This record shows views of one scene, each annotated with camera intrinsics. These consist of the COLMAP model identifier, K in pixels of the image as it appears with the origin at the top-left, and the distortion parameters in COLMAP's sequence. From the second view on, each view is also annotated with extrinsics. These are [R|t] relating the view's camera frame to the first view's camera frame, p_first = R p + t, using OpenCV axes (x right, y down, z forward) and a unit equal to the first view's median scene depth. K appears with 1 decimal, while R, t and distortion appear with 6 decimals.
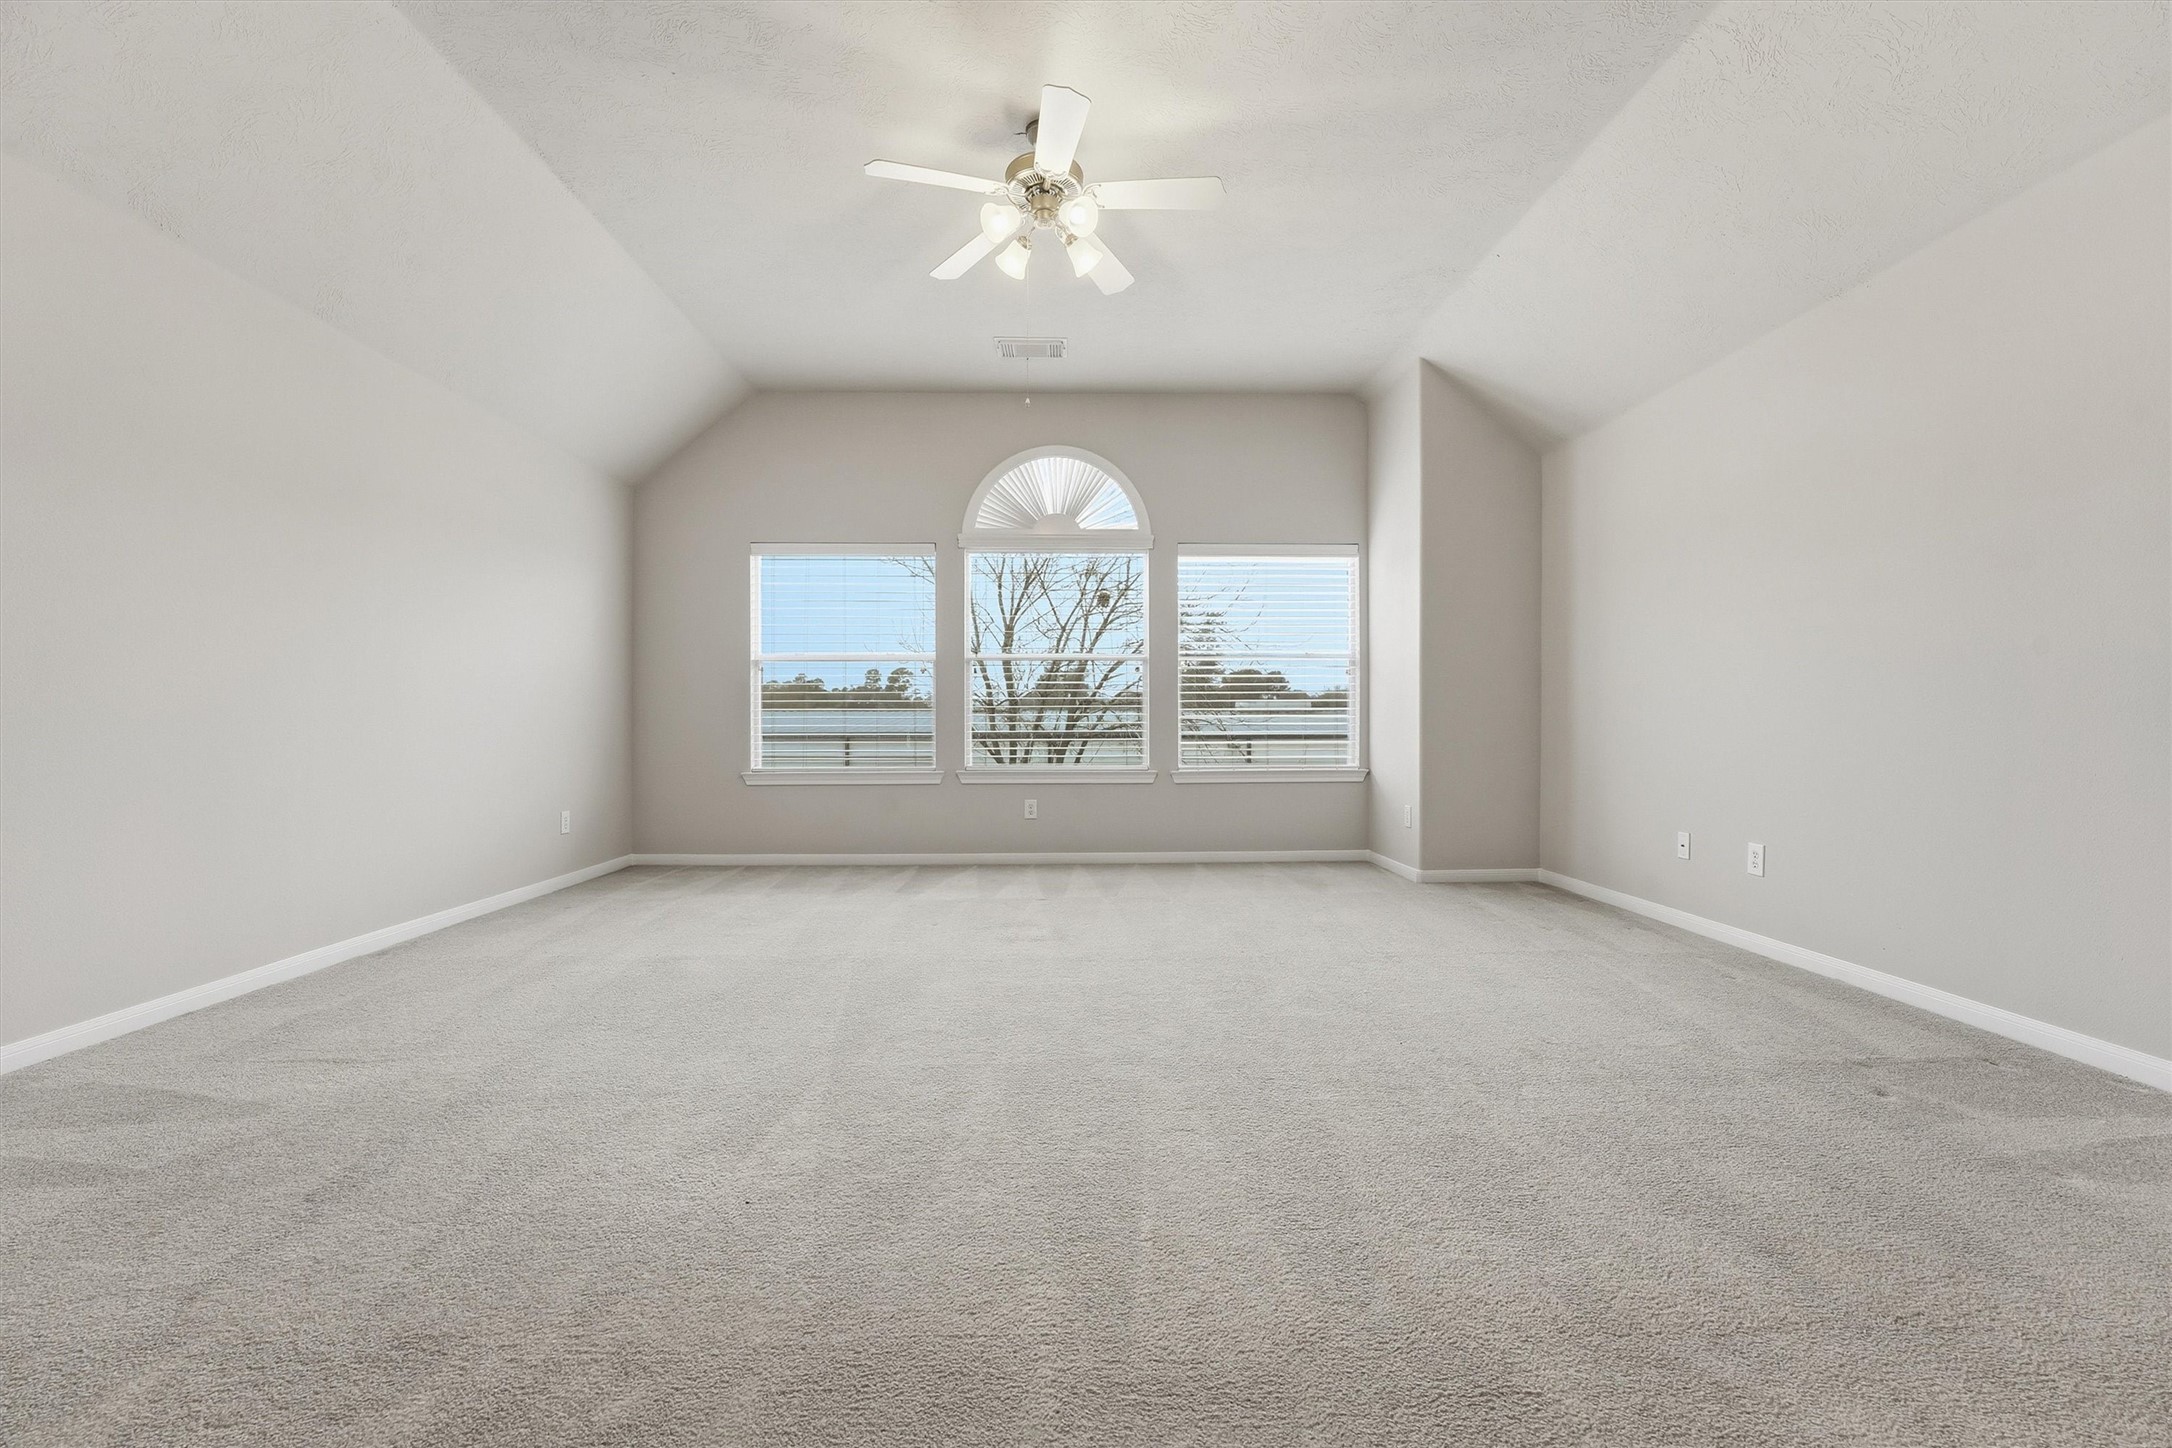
lens RADIAL K [[905.5, 0, 1086.0], [0, 905.5, 724.0], [0, 0, 1]] dist [-0.002384, -0.000150]
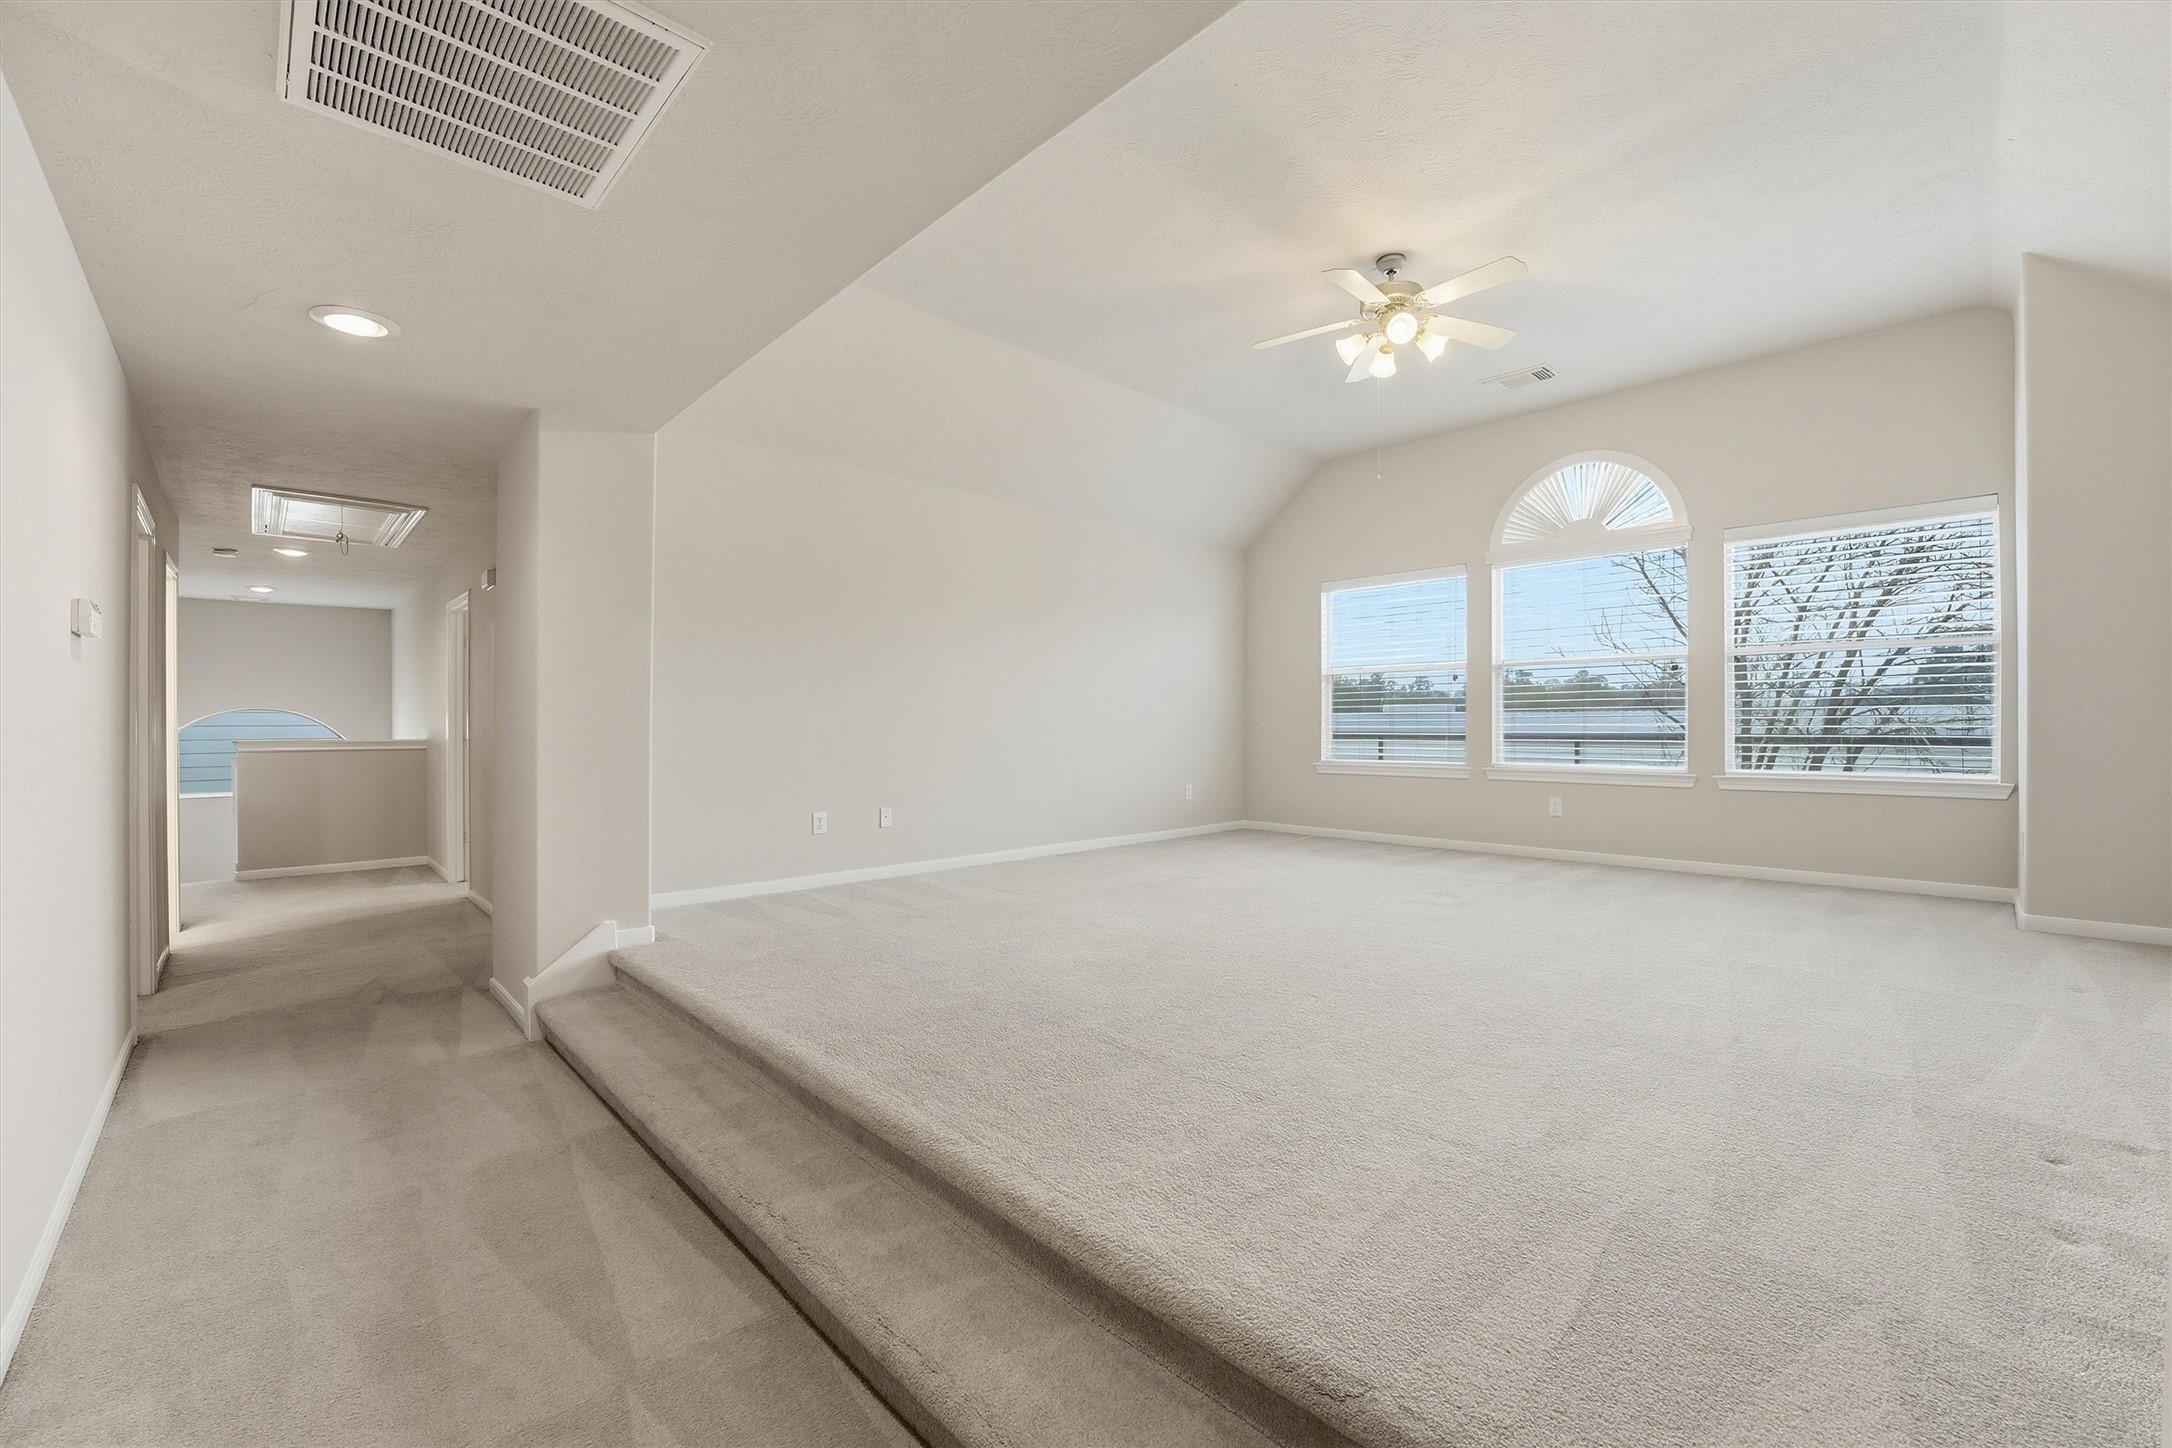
lens RADIAL K [[905.5, 0, 1086.0], [0, 905.5, 724.0], [0, 0, 1]] dist [-0.002384, -0.000150]
pose [[0.673365, 0.001952, -0.739307, 0.342510], [-0.002137, 0.999997, 0.000694, -0.001429], [0.739307, 0.001113, 0.673368, -0.097788]]
